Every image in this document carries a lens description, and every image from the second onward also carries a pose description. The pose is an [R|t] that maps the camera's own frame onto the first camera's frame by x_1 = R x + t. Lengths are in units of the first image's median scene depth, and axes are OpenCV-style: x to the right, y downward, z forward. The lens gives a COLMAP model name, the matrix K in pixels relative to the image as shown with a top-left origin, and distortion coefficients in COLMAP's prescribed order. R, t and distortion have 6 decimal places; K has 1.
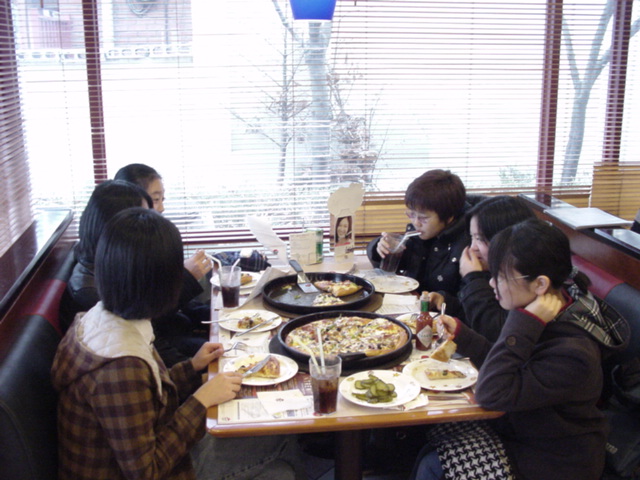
lens RADIAL K [[748.5, 0, 317.1], [0, 748.5, 254.2], [0, 0, 1]] dist [-0.230245, 0.314478]
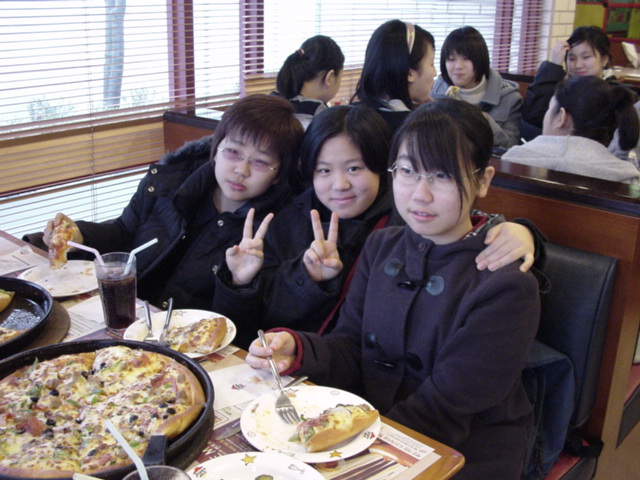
lens RADIAL K [[748.5, 0, 317.1], [0, 748.5, 254.2], [0, 0, 1]] dist [-0.230245, 0.314478]
pose [[0.758347, -0.201224, 0.620015, -0.118660], [0.146954, 0.979450, 0.138137, -0.032355], [-0.635070, -0.013642, 0.772334, 0.481864]]
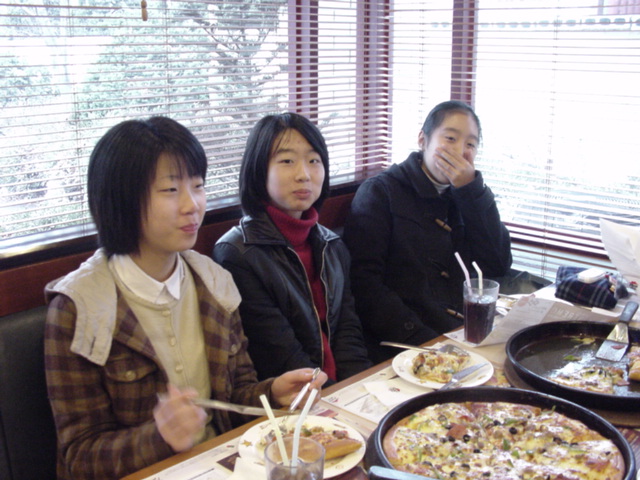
lens RADIAL K [[748.5, 0, 317.1], [0, 748.5, 254.2], [0, 0, 1]] dist [-0.230245, 0.314478]
pose [[0.606381, 0.209594, -0.767054, 0.305934], [-0.201440, 0.973661, 0.106804, -0.048397], [0.769236, 0.089751, 0.632630, 0.521652]]
